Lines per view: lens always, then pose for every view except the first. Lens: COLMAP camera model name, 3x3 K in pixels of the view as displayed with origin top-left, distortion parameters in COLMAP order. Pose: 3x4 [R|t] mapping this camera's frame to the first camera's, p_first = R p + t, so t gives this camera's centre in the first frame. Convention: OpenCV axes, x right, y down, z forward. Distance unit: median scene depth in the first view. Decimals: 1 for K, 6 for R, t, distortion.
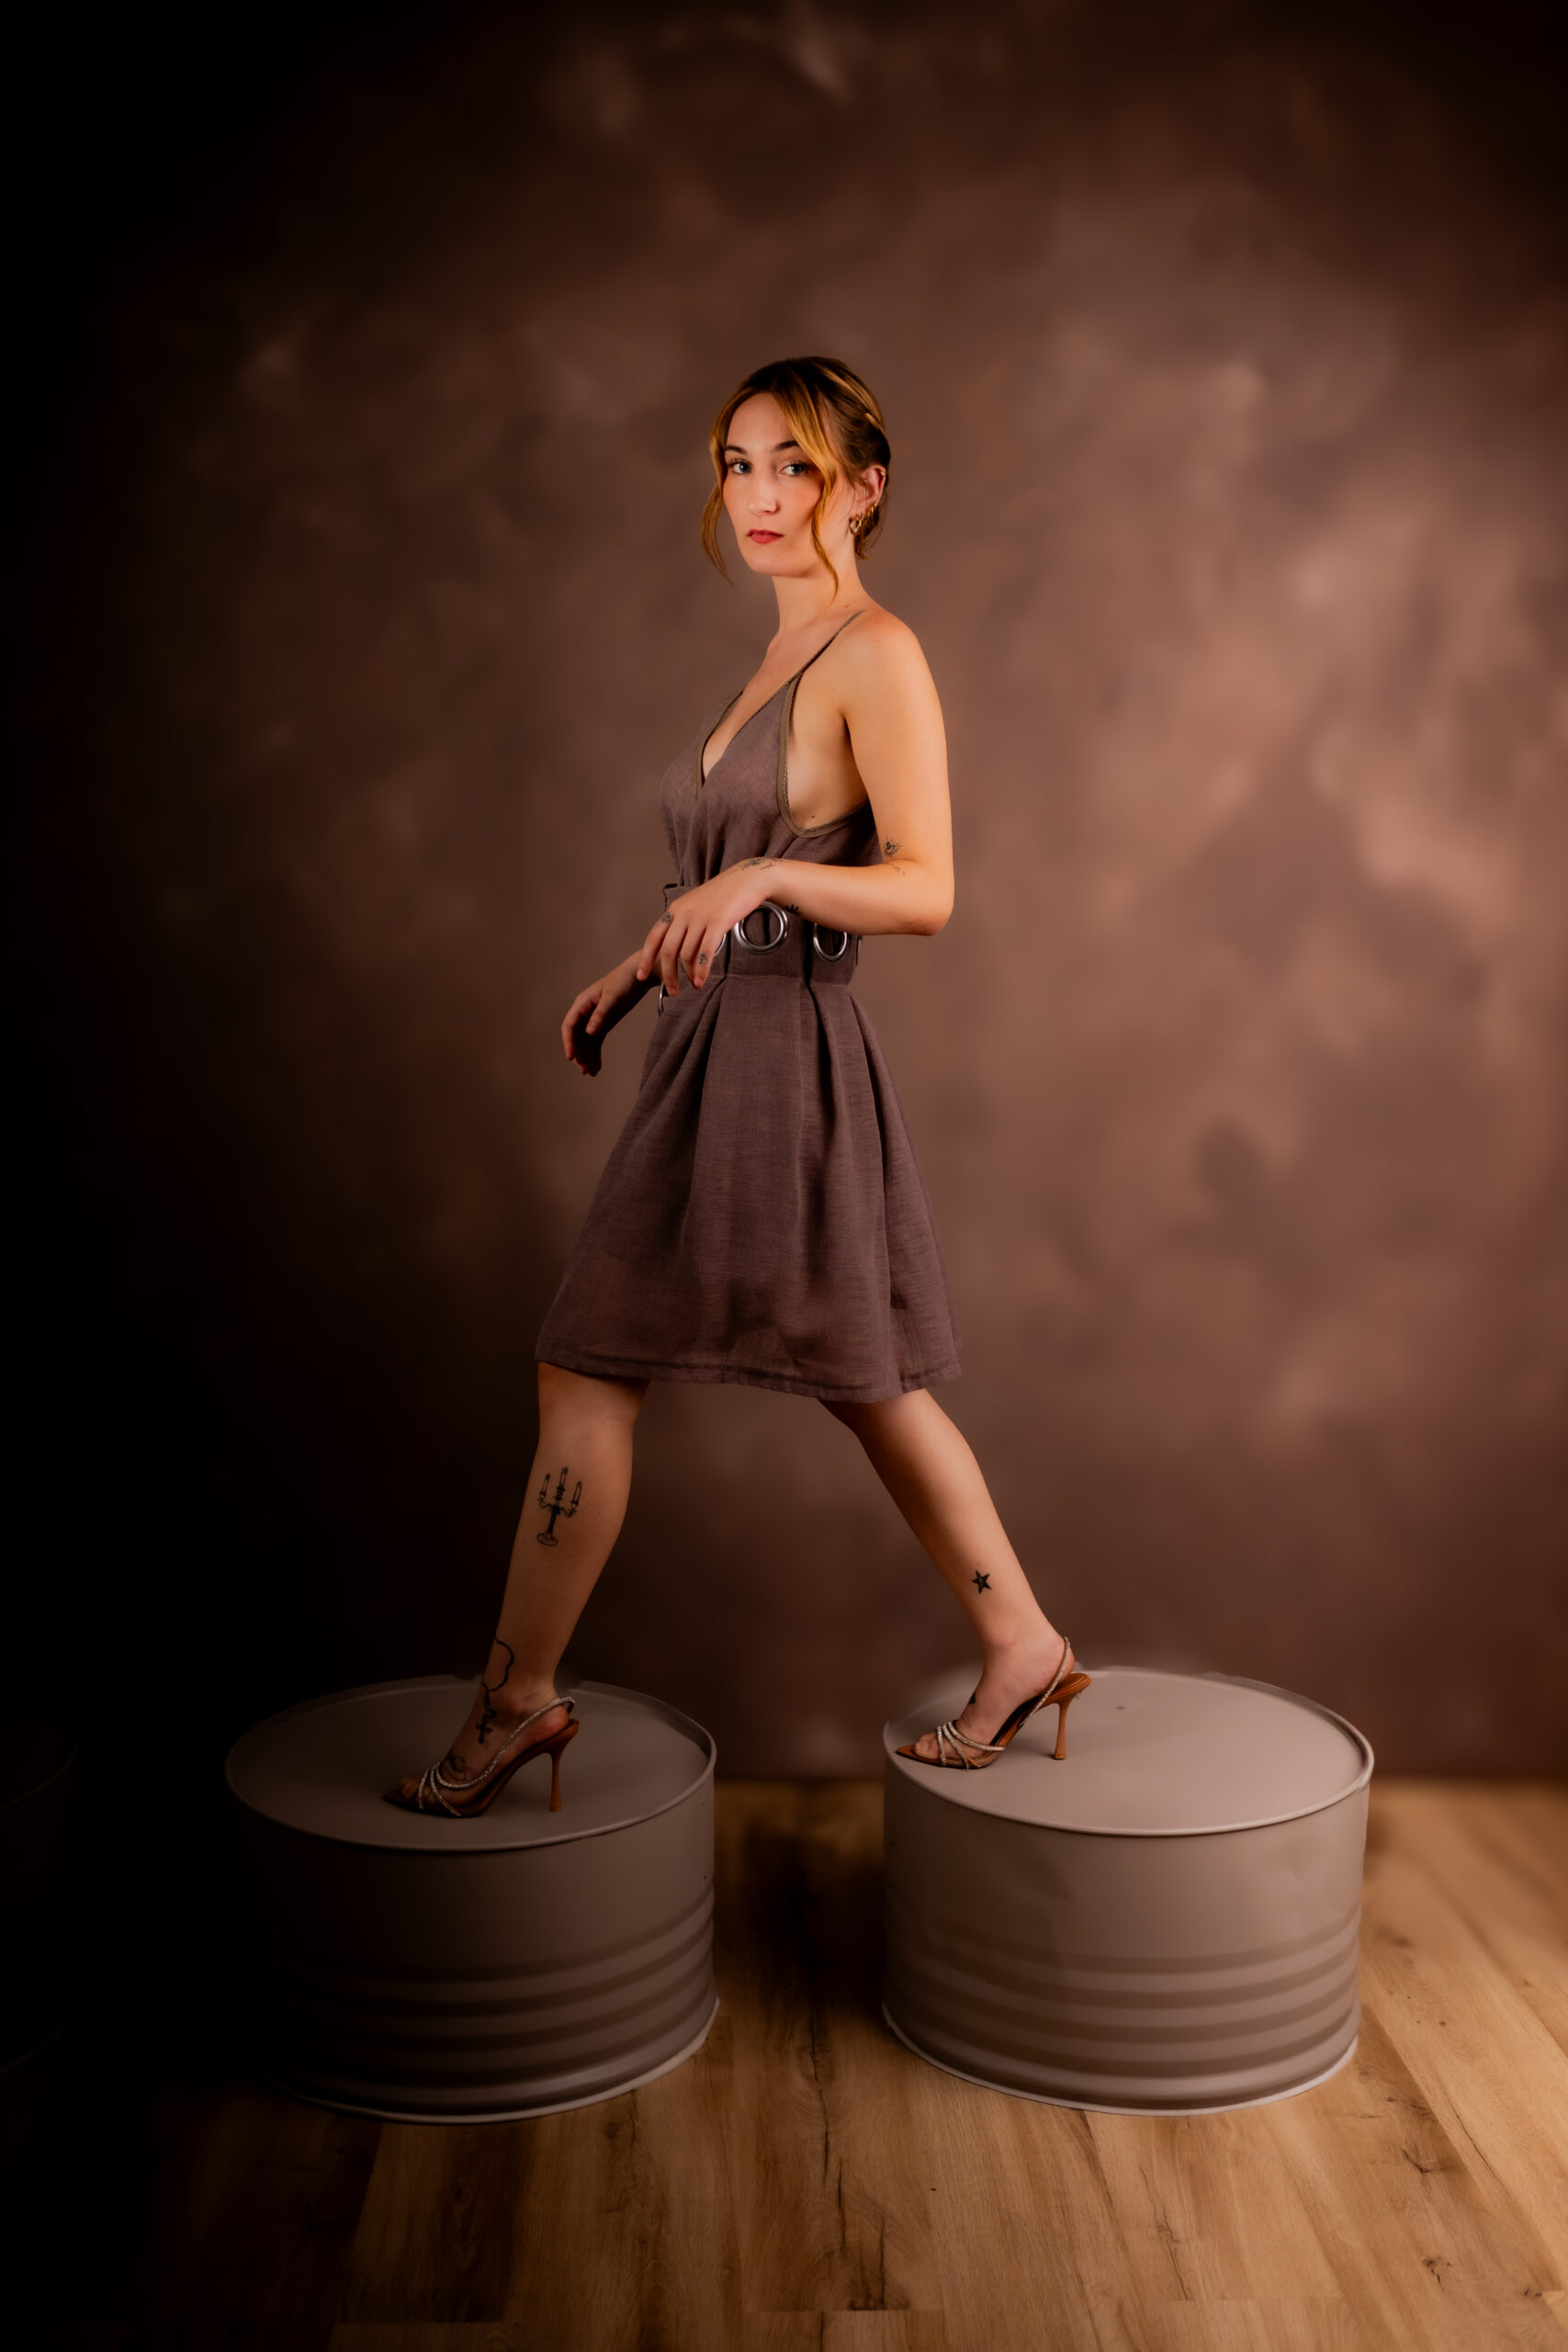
lens RADIAL K [[2616.3, 0, 784.0], [0, 2616.3, 1176.0], [0, 0, 1]] dist [-0.001289, -0.009904]
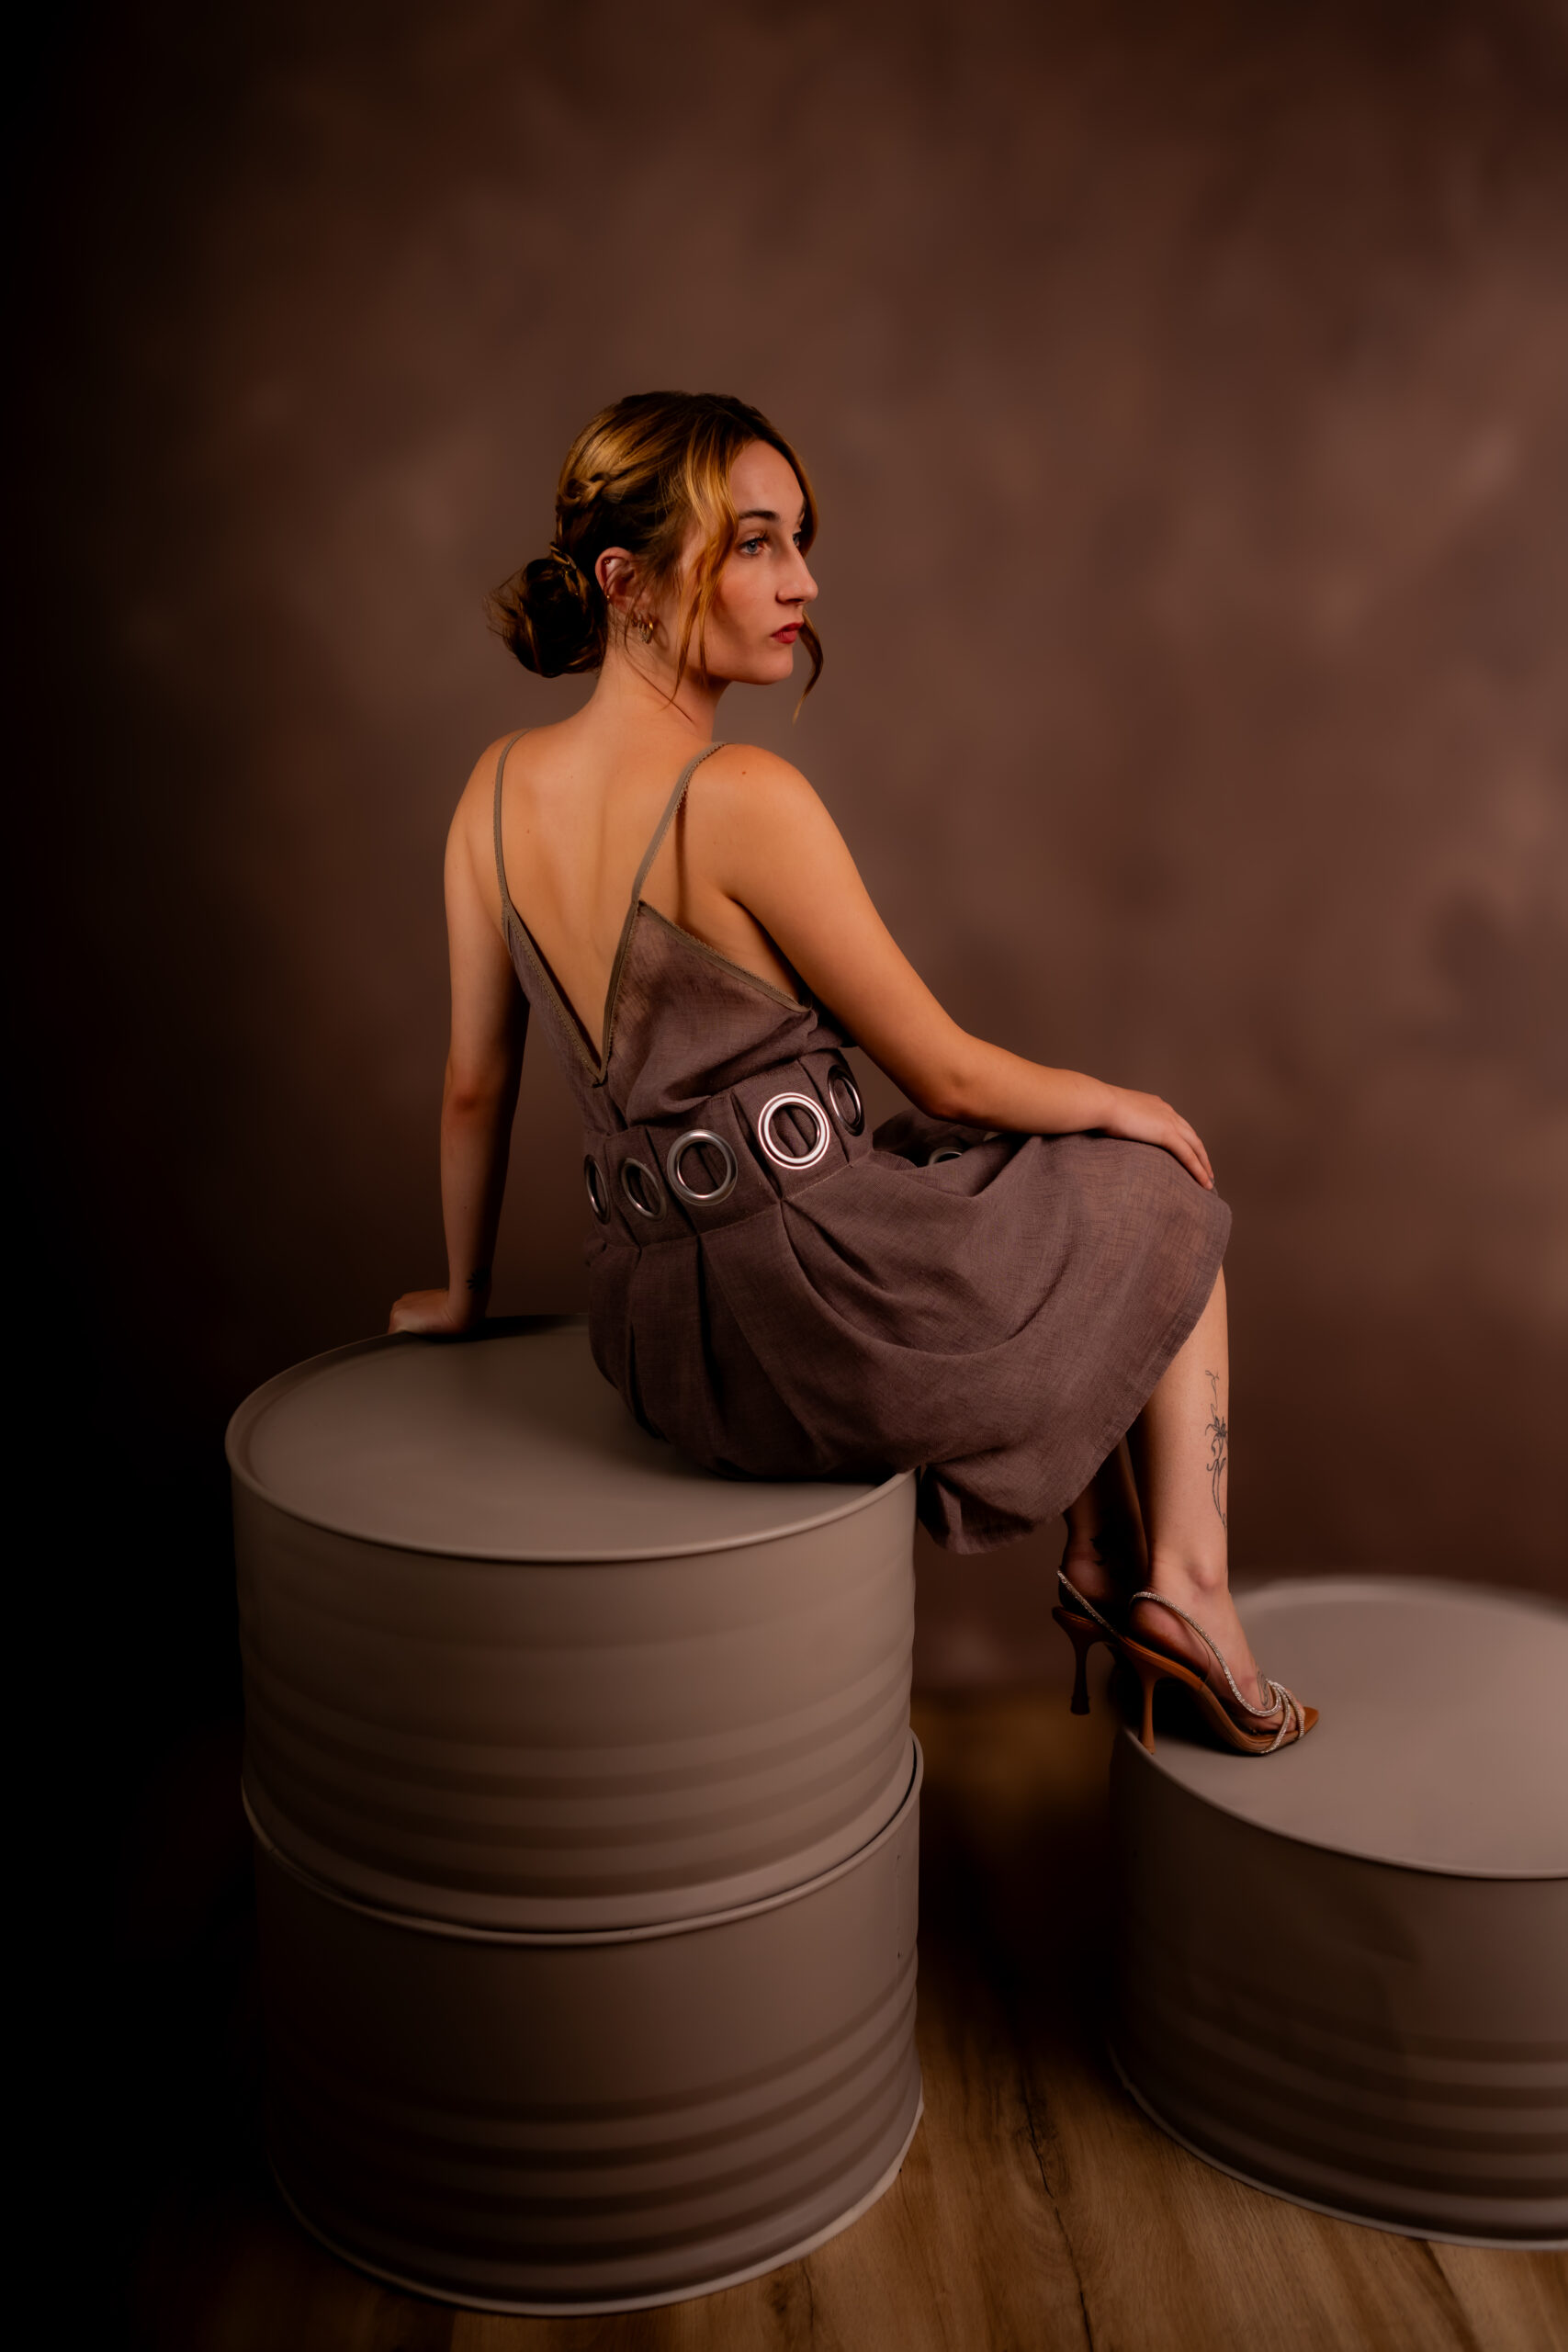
lens RADIAL K [[2193.3, 0, 784.0], [0, 2193.3, 1176.0], [0, 0, 1]] dist [-0.004401, 0.007248]
pose [[0.999820, -0.010938, 0.015491, -0.070850], [0.009750, 0.997153, 0.074766, 0.017436], [-0.016265, -0.074602, 0.997081, 0.432015]]
